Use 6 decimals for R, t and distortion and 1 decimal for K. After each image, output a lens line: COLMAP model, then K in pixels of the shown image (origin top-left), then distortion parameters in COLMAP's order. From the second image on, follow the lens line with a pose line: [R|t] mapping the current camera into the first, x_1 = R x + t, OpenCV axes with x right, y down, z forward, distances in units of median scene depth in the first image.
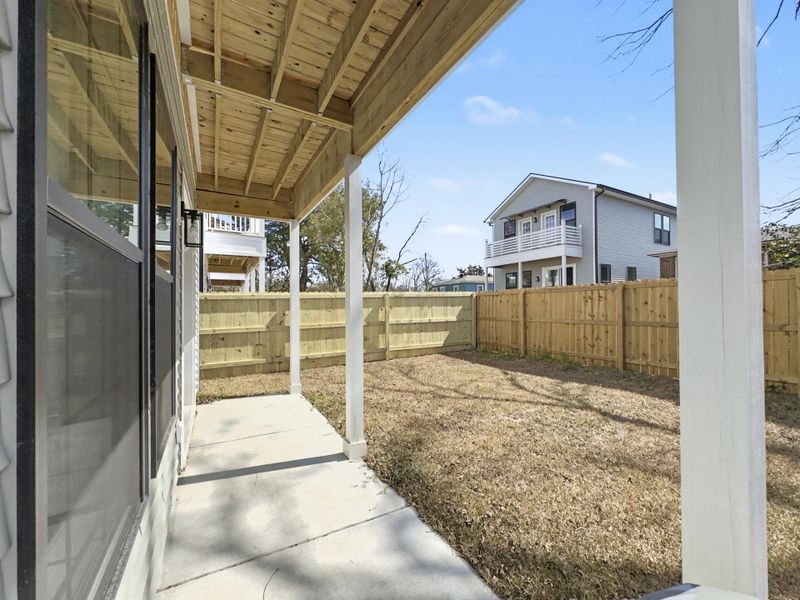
lens RADIAL K [[325.1, 0, 399.5], [0, 325.1, 304.0], [0, 0, 1]] dist [0.001226, 0.000172]
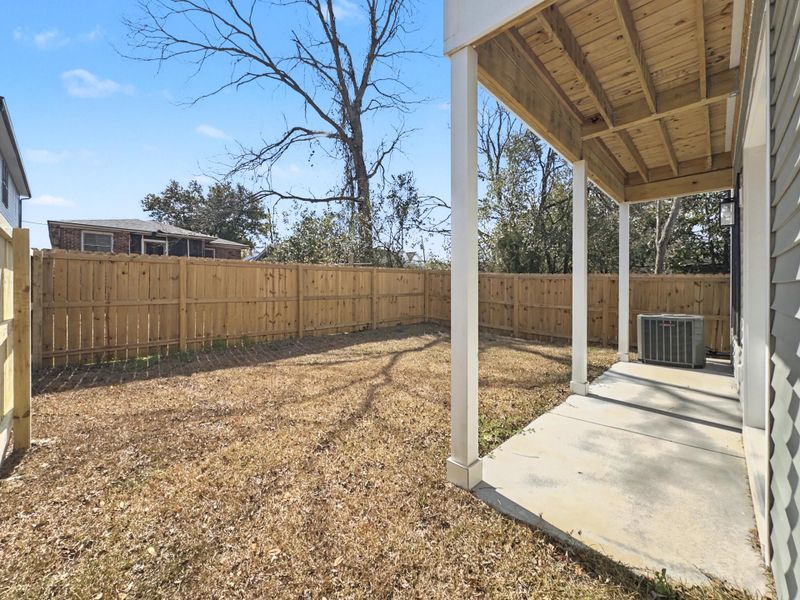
lens RADIAL K [[325.1, 0, 405.0], [0, 325.1, 288.8], [0, 0, 1]] dist [0.001226, 0.000172]
pose [[-0.287947, 0.004474, 0.957636, -0.513788], [-0.008092, 0.999942, -0.007105, 0.027245], [-0.957612, -0.009795, -0.287894, 0.887220]]
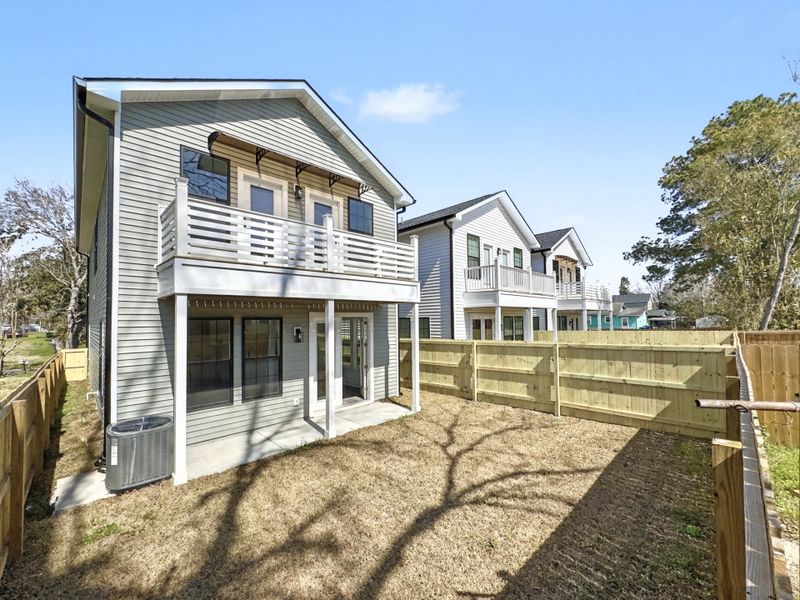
lens RADIAL K [[325.1, 0, 395.6], [0, 325.1, 303.7], [0, 0, 1]] dist [0.001226, 0.000172]
pose [[0.237071, -0.052485, -0.970073, 0.940060], [0.016960, 0.998611, -0.049884, -0.130651], [0.971344, -0.004627, 0.237632, 0.402205]]
